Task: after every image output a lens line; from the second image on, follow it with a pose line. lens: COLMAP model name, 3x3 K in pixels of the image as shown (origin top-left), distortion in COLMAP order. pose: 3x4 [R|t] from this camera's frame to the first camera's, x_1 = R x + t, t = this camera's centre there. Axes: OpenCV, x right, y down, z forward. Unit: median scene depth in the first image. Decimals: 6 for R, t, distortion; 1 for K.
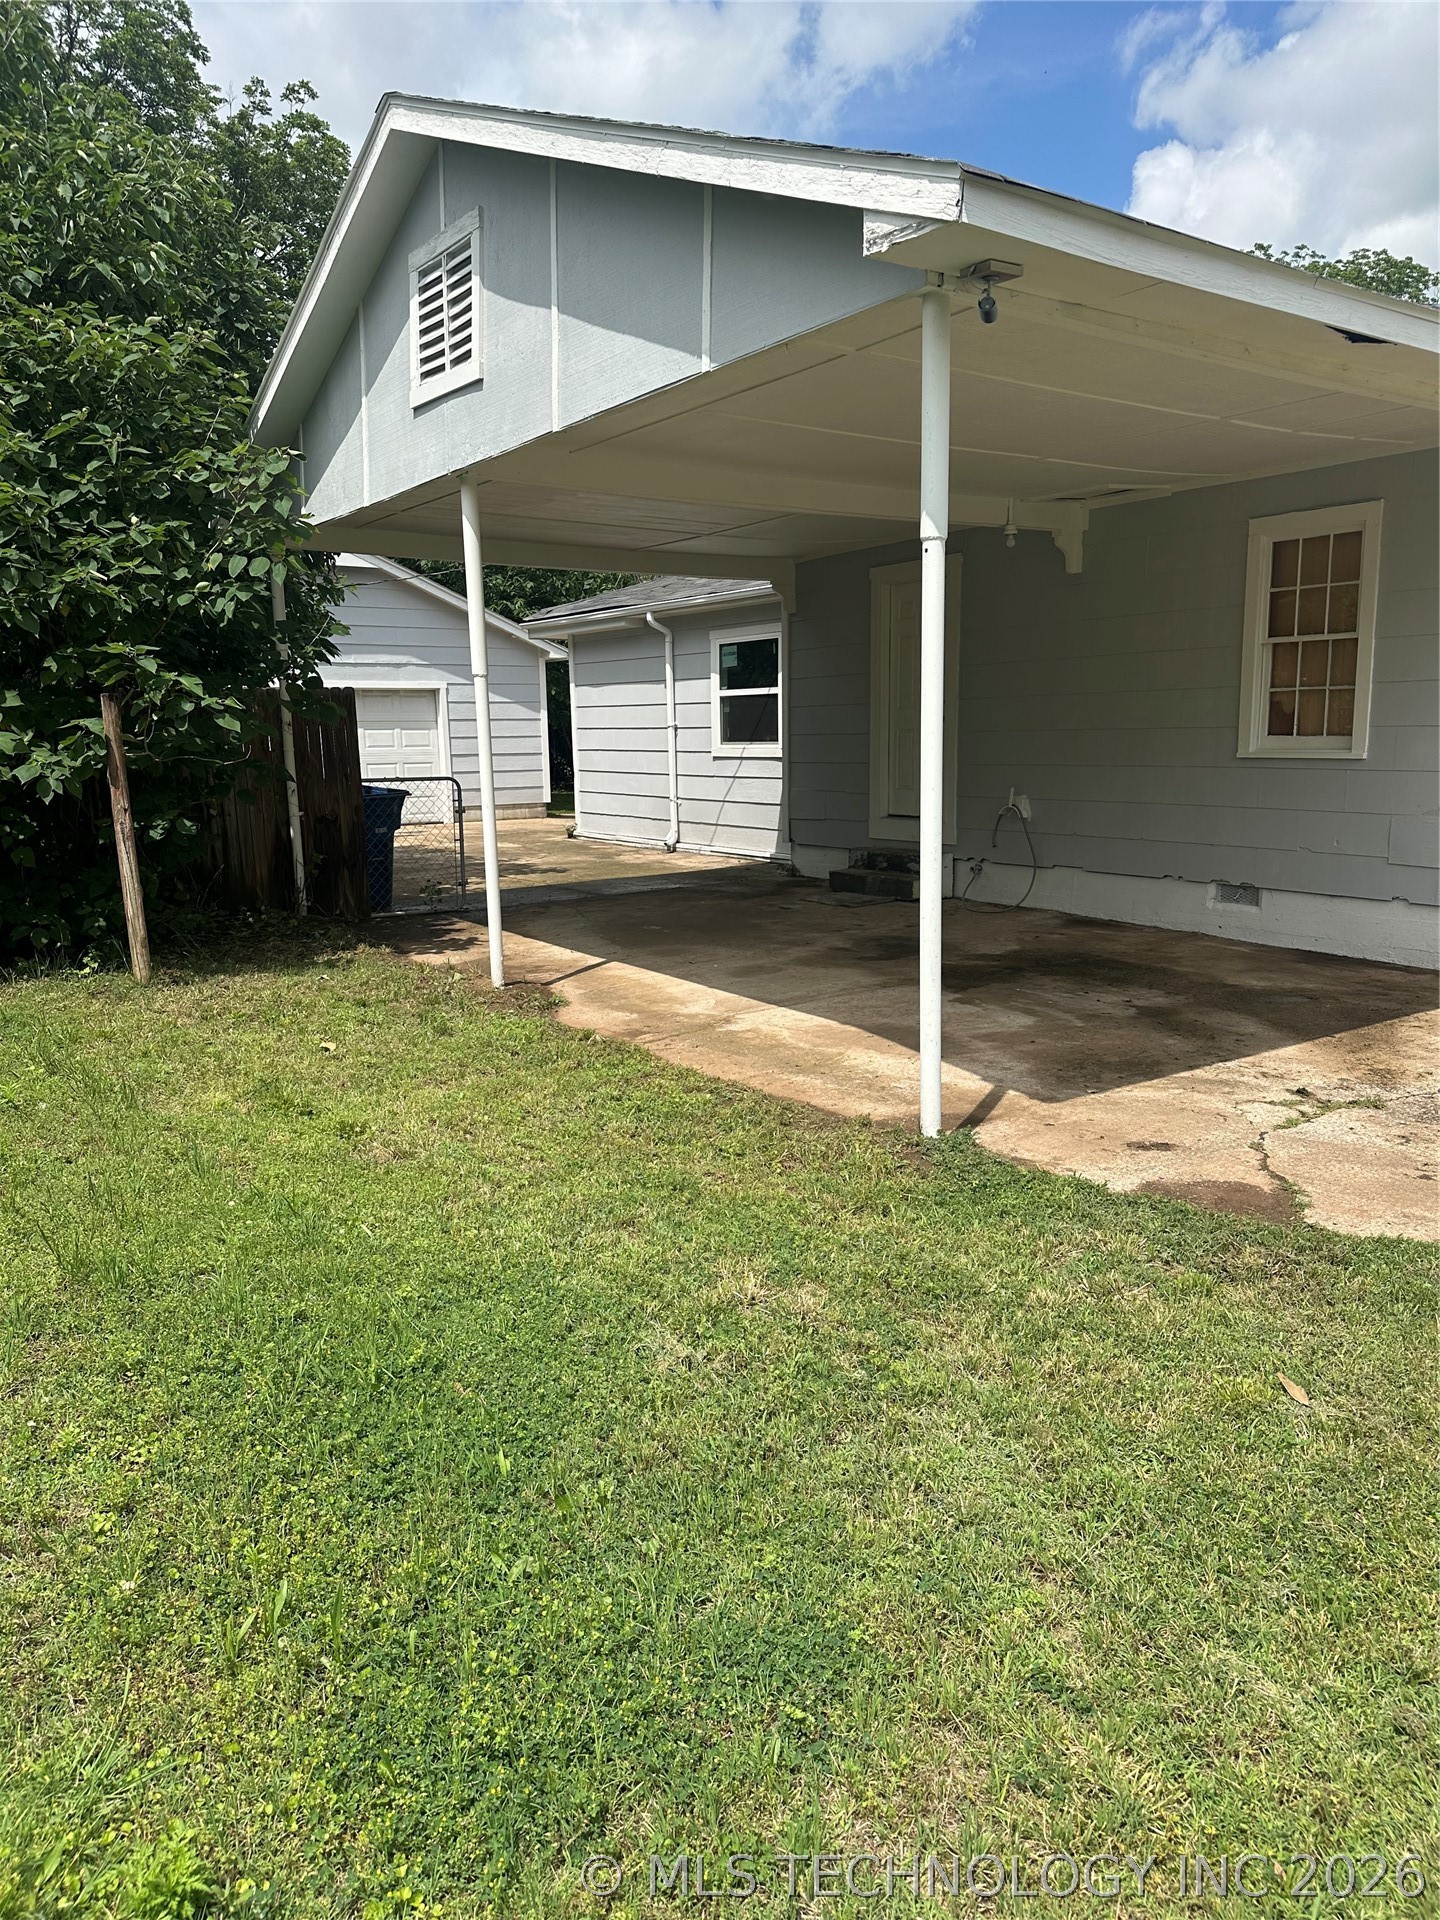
lens RADIAL K [[1346.0, 0, 720.0], [0, 1346.0, 960.0], [0, 0, 1]] dist [0.158316, -0.000962]
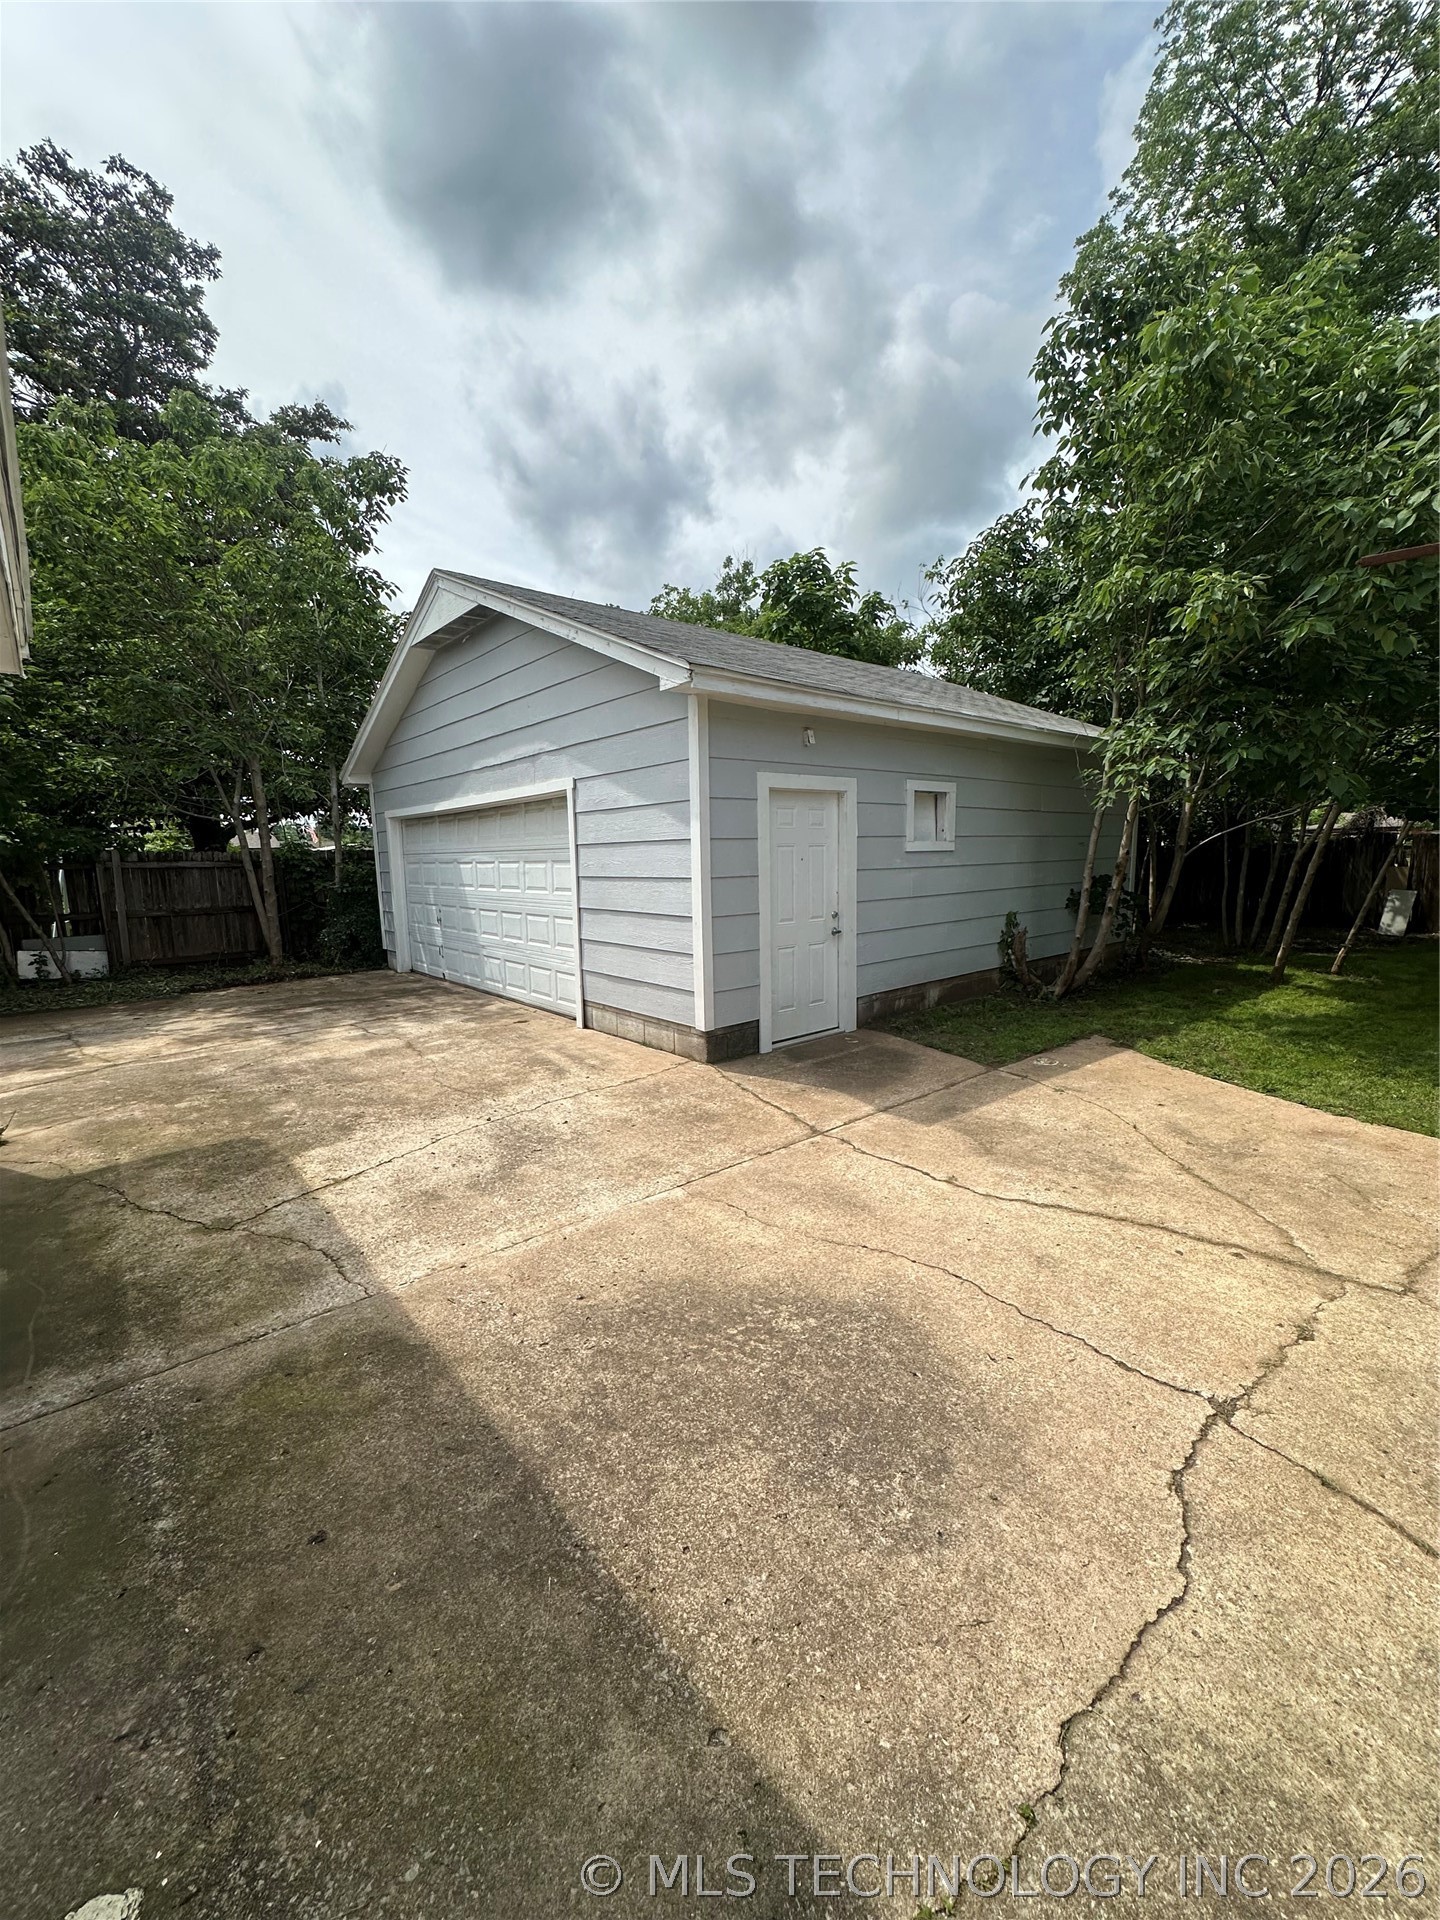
lens RADIAL K [[758.9, 0, 720.0], [0, 758.9, 960.0], [0, 0, 1]] dist [-0.000923, -0.000080]
pose [[0.095607, 0.155589, -0.983184, 0.162755], [-0.151604, 0.978462, 0.140099, -0.261596], [0.983807, 0.135660, 0.117135, 1.470573]]
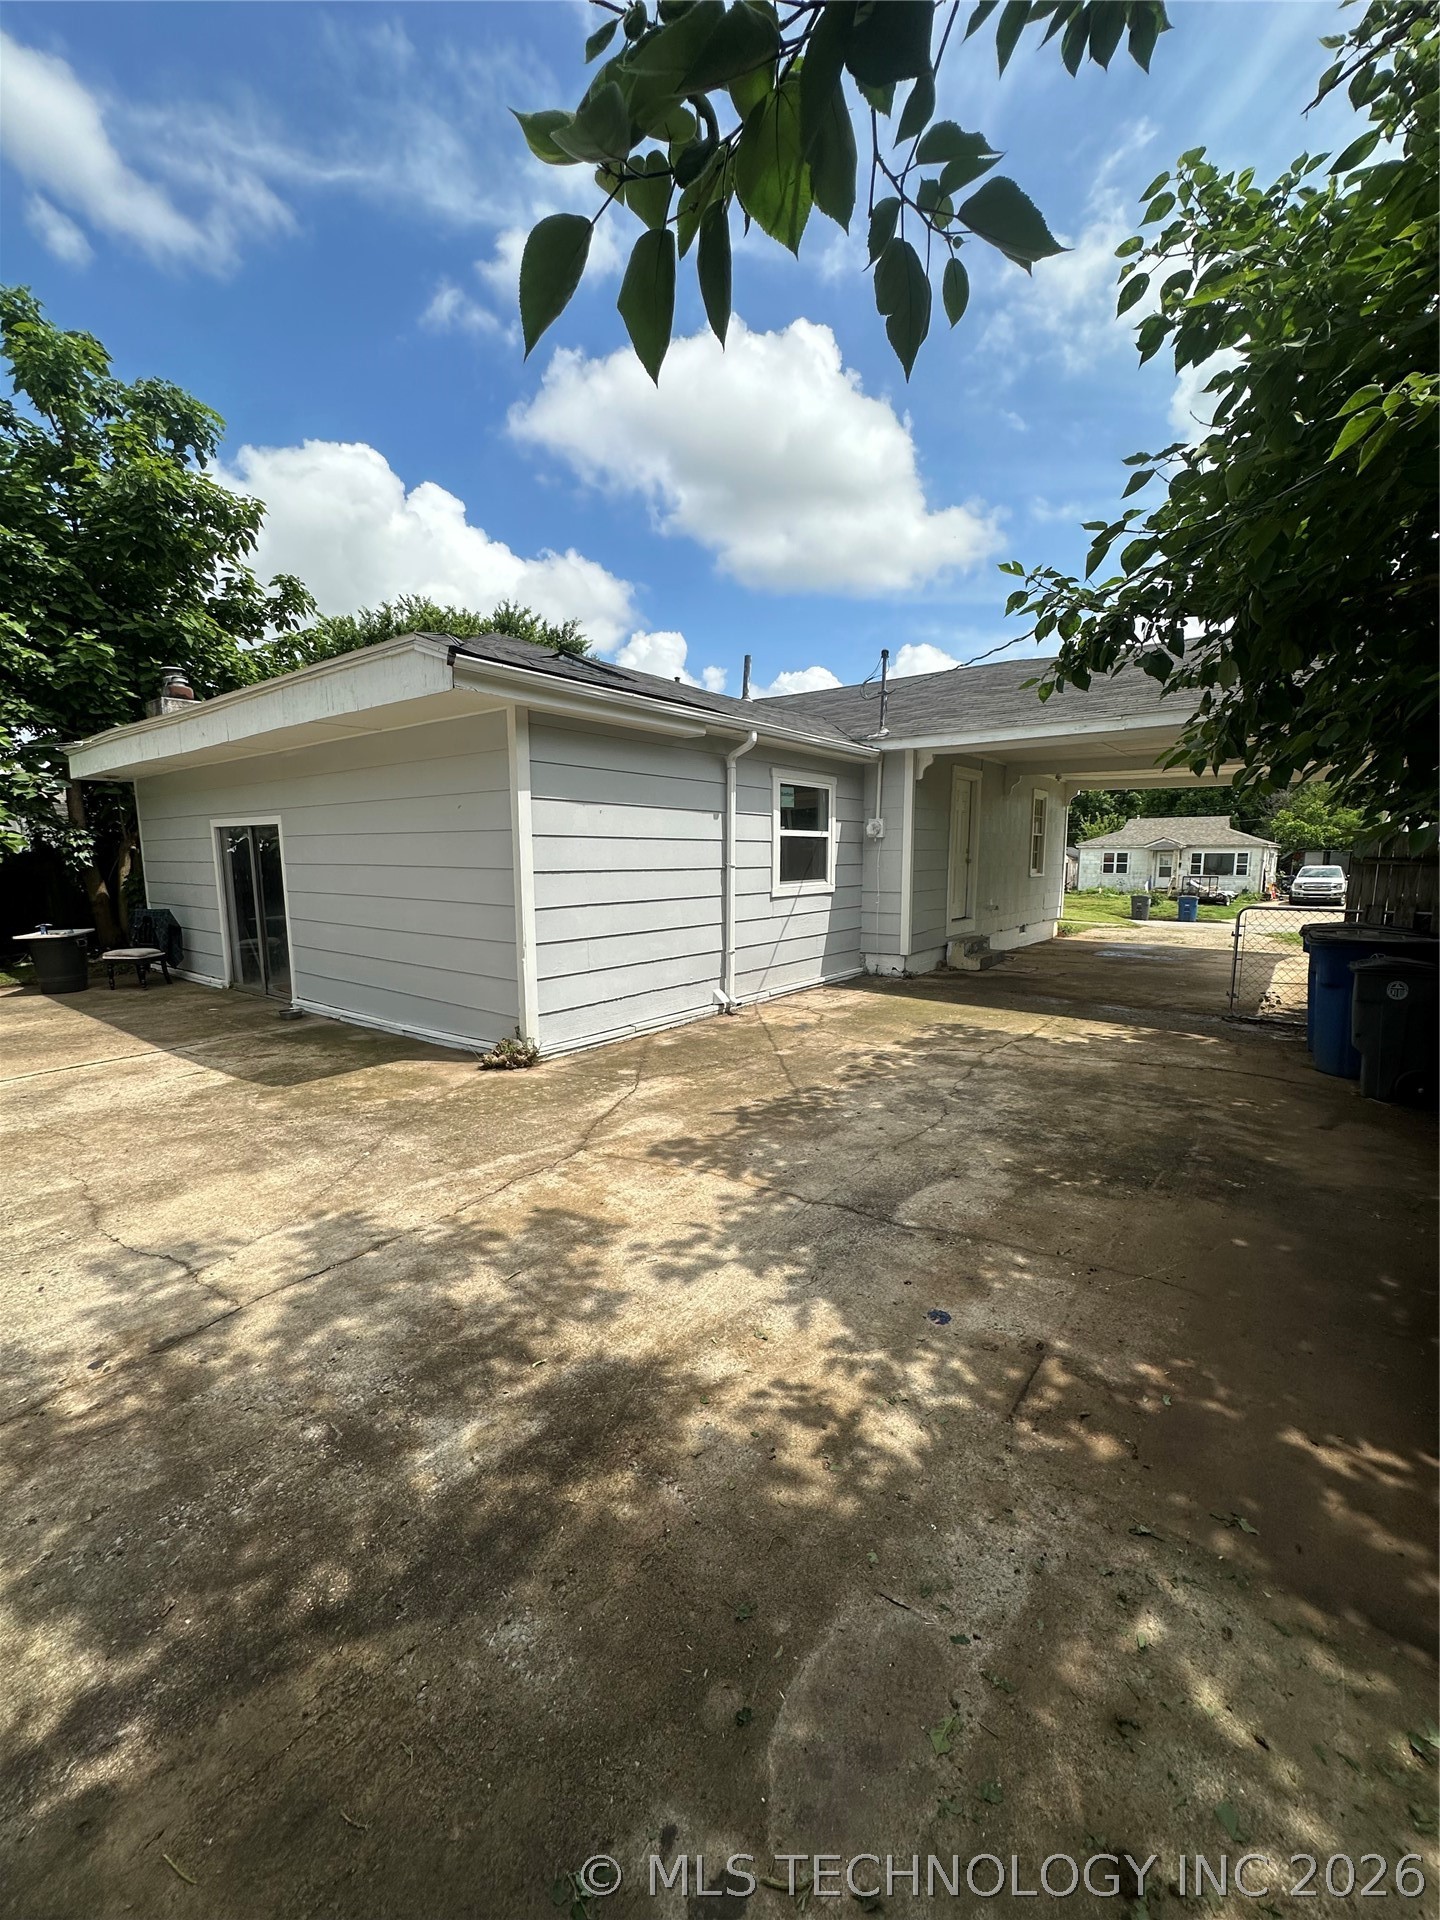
lens RADIAL K [[758.9, 0, 720.0], [0, 758.9, 960.0], [0, 0, 1]] dist [-0.000923, -0.000080]
pose [[-0.289187, -0.114342, 0.950419, -0.525131], [0.169909, 0.970945, 0.168510, -0.210734], [-0.942073, 0.210216, -0.261357, 1.222720]]
